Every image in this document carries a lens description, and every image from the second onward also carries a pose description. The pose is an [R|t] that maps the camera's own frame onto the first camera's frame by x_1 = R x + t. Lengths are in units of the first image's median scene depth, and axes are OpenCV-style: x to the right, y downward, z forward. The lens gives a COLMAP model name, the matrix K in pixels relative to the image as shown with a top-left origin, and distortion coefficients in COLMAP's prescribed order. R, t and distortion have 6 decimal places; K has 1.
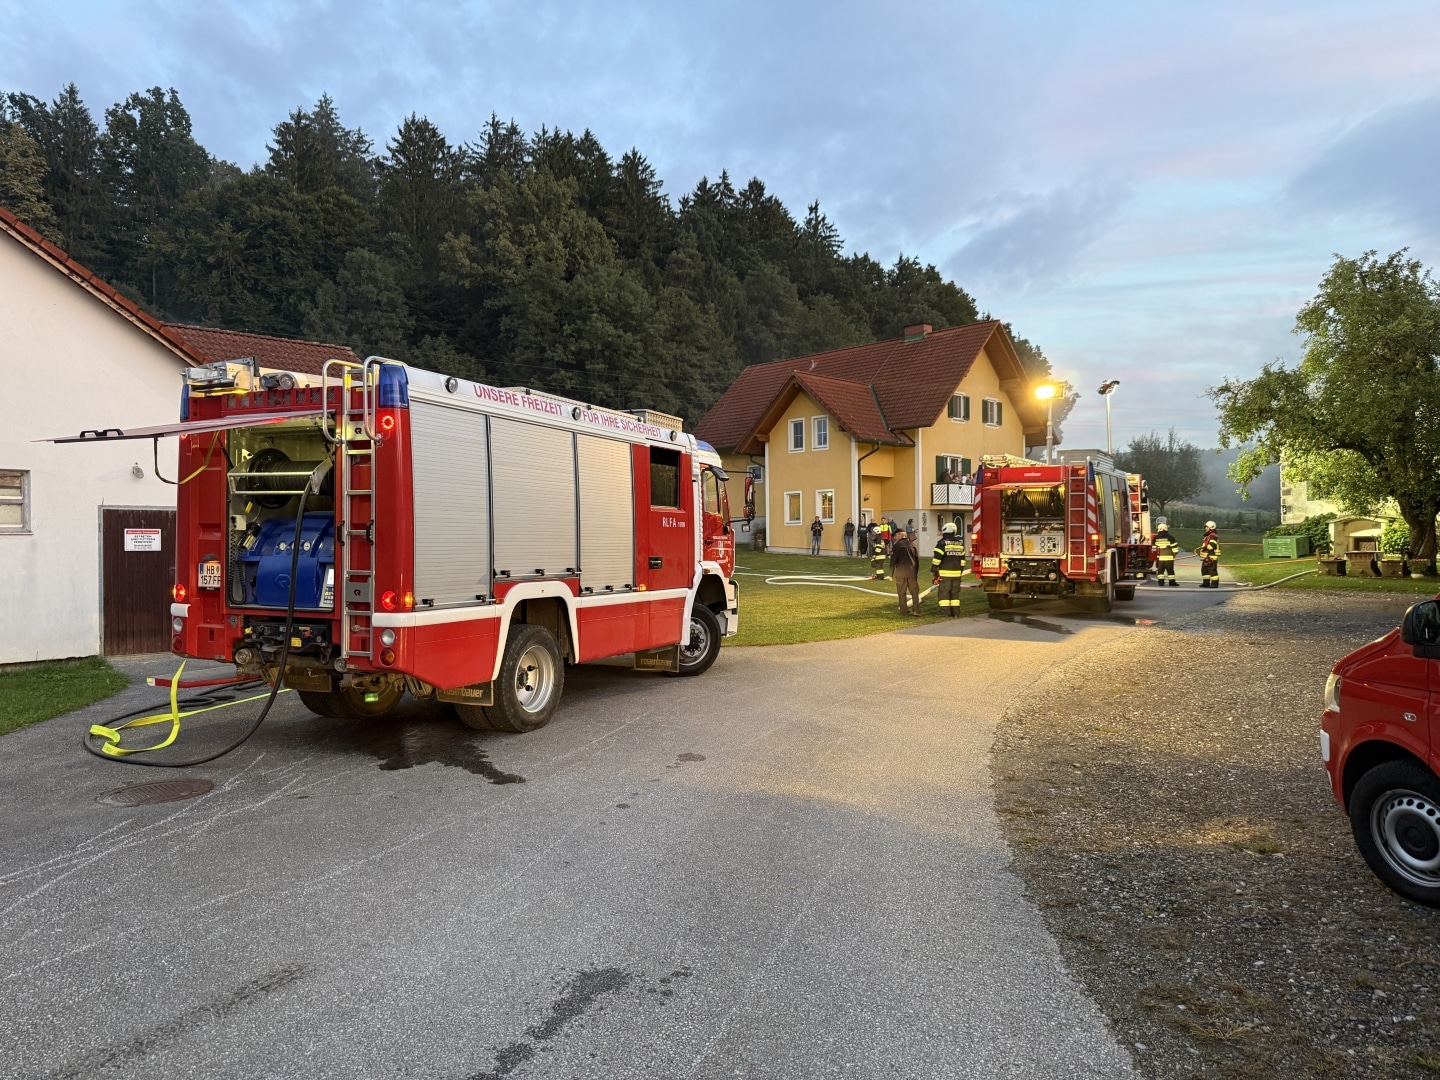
lens RADIAL K [[1020.7, 0, 720.9], [0, 1020.7, 554.1], [0, 0, 1]] dist [0.016641, -0.020622]
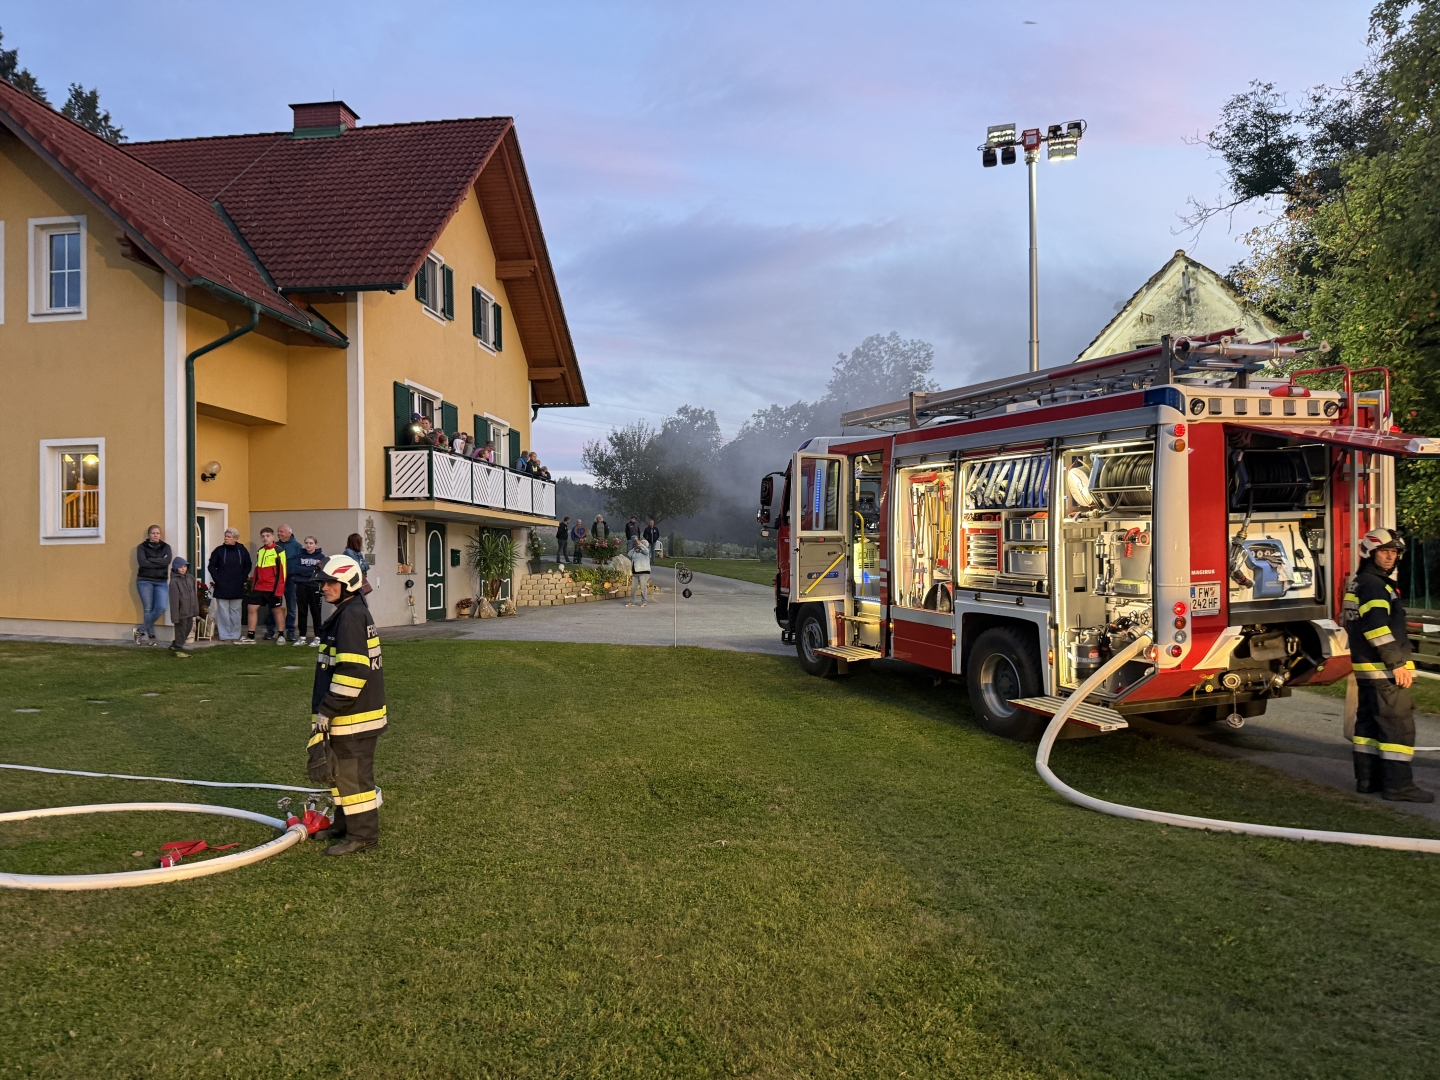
lens RADIAL K [[1020.7, 0, 720.9], [0, 1020.7, 554.1], [0, 0, 1]] dist [0.016641, -0.020622]
pose [[0.802617, 0.008417, 0.596435, 0.037127], [0.007756, 0.999669, -0.024544, -0.008035], [-0.596444, 0.024325, 0.802286, 0.310175]]
